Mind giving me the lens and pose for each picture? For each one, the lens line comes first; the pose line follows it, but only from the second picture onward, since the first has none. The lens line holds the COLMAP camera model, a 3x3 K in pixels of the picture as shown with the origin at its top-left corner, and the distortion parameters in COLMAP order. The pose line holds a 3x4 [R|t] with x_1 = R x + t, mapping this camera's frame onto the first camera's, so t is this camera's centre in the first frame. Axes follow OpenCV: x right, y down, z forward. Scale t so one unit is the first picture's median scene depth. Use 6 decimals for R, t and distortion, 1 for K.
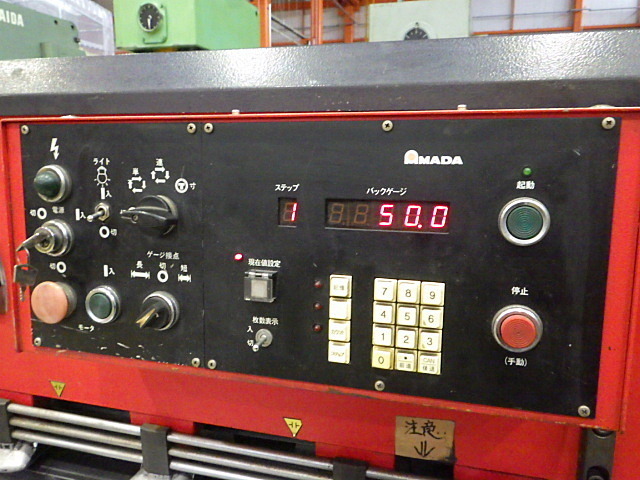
lens RADIAL K [[525.6, 0, 318.9], [0, 525.6, 241.0], [0, 0, 1]] dist [-0.001176, -0.009439]
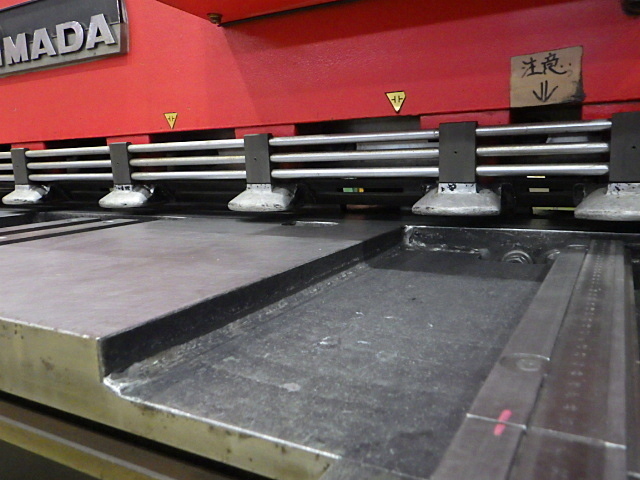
lens RADIAL K [[525.6, 0, 317.2], [0, 525.6, 243.6], [0, 0, 1]] dist [-0.001176, -0.009439]
pose [[0.973915, 0.003182, -0.226890, 0.036118], [-0.005776, 0.999925, -0.010770, 0.798001], [0.226839, 0.011800, 0.973861, 0.075560]]
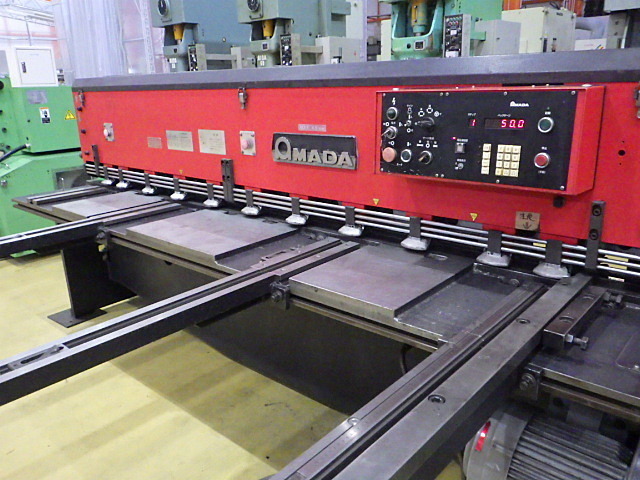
lens RADIAL K [[525.6, 0, 317.9], [0, 525.6, 242.8], [0, 0, 1]] dist [-0.001176, -0.009439]
pose [[0.905578, 0.096030, -0.413166, 0.402702], [-0.042391, 0.989649, 0.137105, 0.222485], [0.422056, -0.106644, 0.900275, -1.913375]]
